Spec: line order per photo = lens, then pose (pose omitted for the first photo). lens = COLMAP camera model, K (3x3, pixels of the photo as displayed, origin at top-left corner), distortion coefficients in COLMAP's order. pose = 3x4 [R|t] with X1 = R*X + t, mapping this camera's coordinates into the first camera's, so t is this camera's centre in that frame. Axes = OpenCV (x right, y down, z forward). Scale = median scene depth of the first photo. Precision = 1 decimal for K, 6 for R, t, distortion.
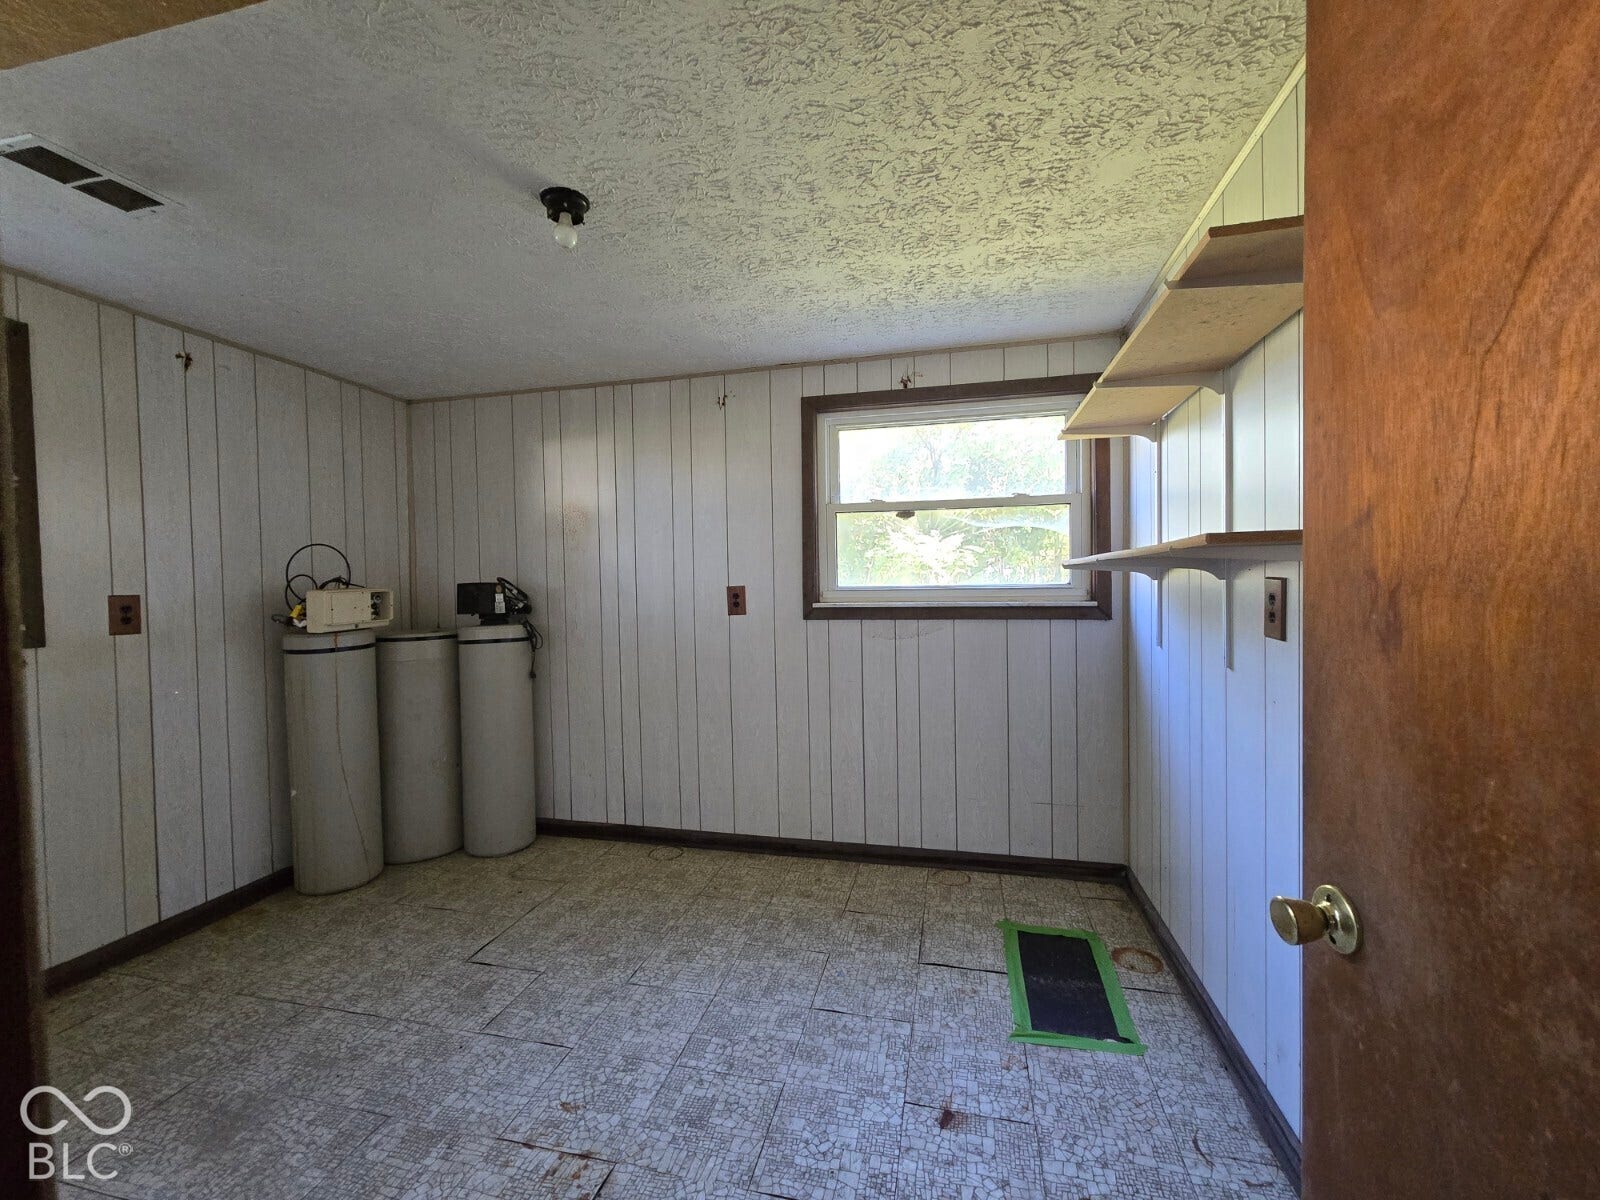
lens RADIAL K [[652.7, 0, 802.7], [0, 652.7, 596.7], [0, 0, 1]] dist [-0.000387, 0.001004]
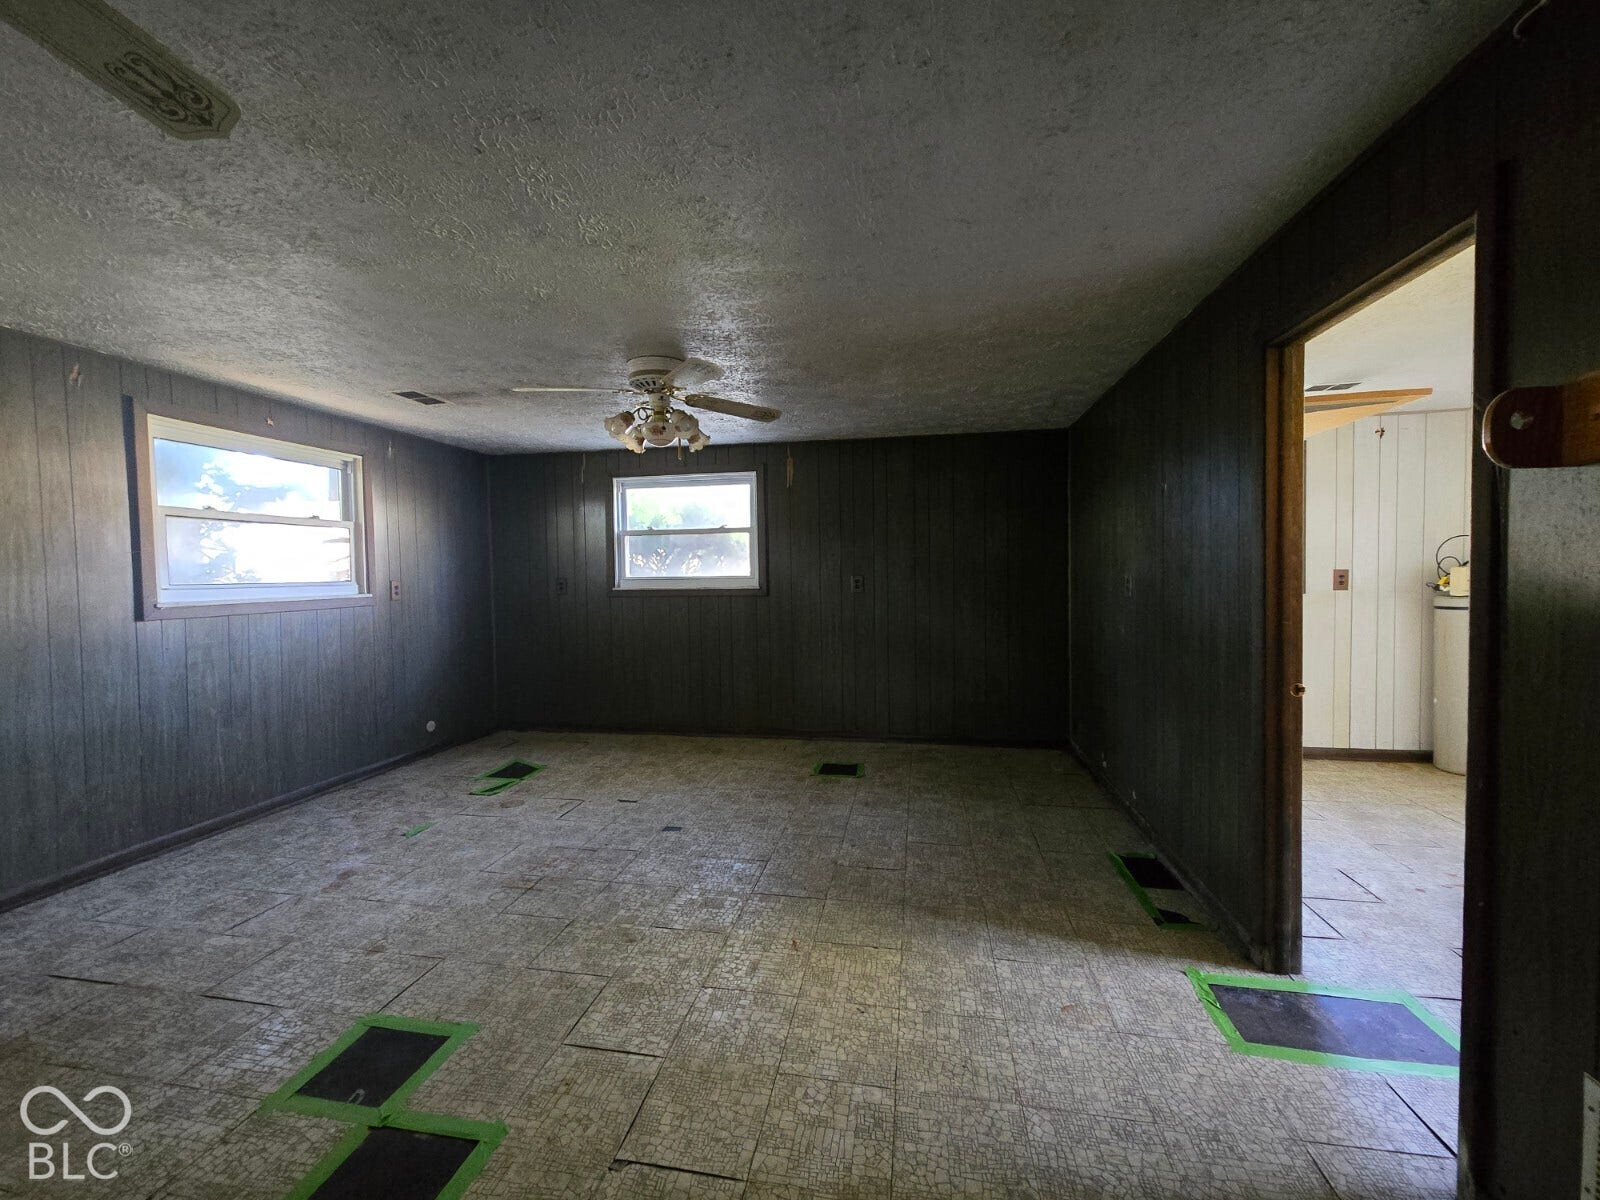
lens RADIAL K [[652.7, 0, 800.5], [0, 652.7, 596.5], [0, 0, 1]] dist [-0.000387, 0.001004]
pose [[0.050618, 0.047761, -0.997575, 0.705187], [-0.011550, 0.998817, 0.047234, 0.004817], [0.998651, 0.009131, 0.051110, -0.601666]]
